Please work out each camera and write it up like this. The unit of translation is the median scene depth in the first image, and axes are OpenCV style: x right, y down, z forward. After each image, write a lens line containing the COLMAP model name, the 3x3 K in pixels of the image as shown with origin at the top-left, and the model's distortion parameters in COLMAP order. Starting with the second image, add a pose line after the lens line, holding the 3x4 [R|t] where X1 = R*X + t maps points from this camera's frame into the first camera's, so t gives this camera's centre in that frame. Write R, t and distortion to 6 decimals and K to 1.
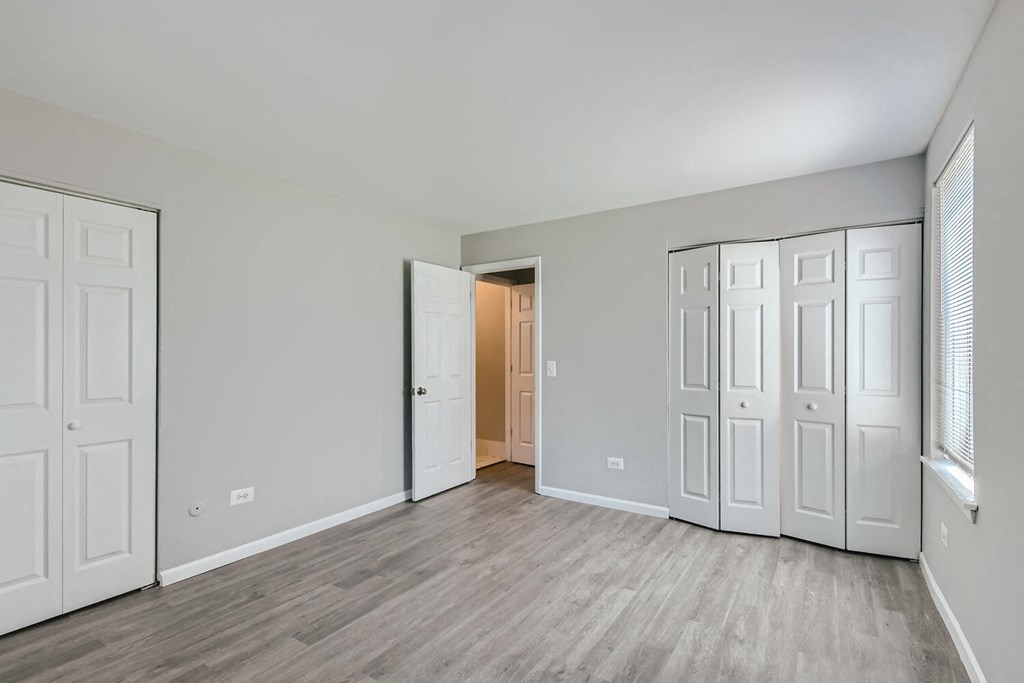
lens RADIAL K [[472.2, 0, 511.6], [0, 472.2, 349.7], [0, 0, 1]] dist [0.017130, -0.005248]
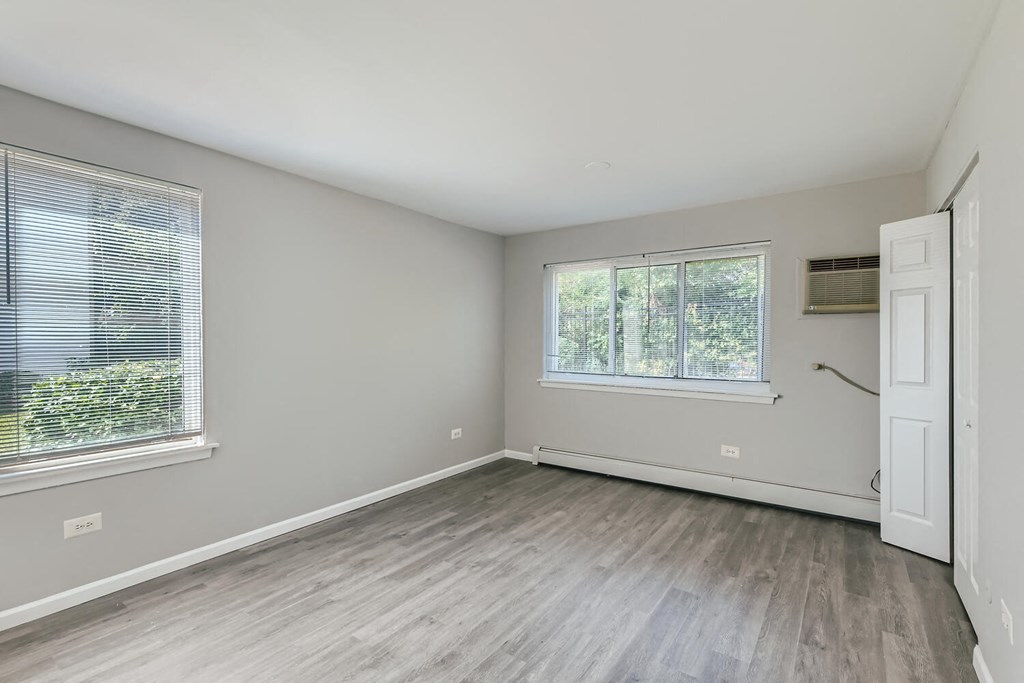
lens RADIAL K [[472.2, 0, 512.9], [0, 472.2, 343.1], [0, 0, 1]] dist [0.017130, -0.005248]
pose [[-0.999266, 0.003529, 0.038151, -0.060213], [0.003258, 0.999969, -0.007153, 0.005335], [-0.038175, -0.007023, -0.999246, 2.029631]]
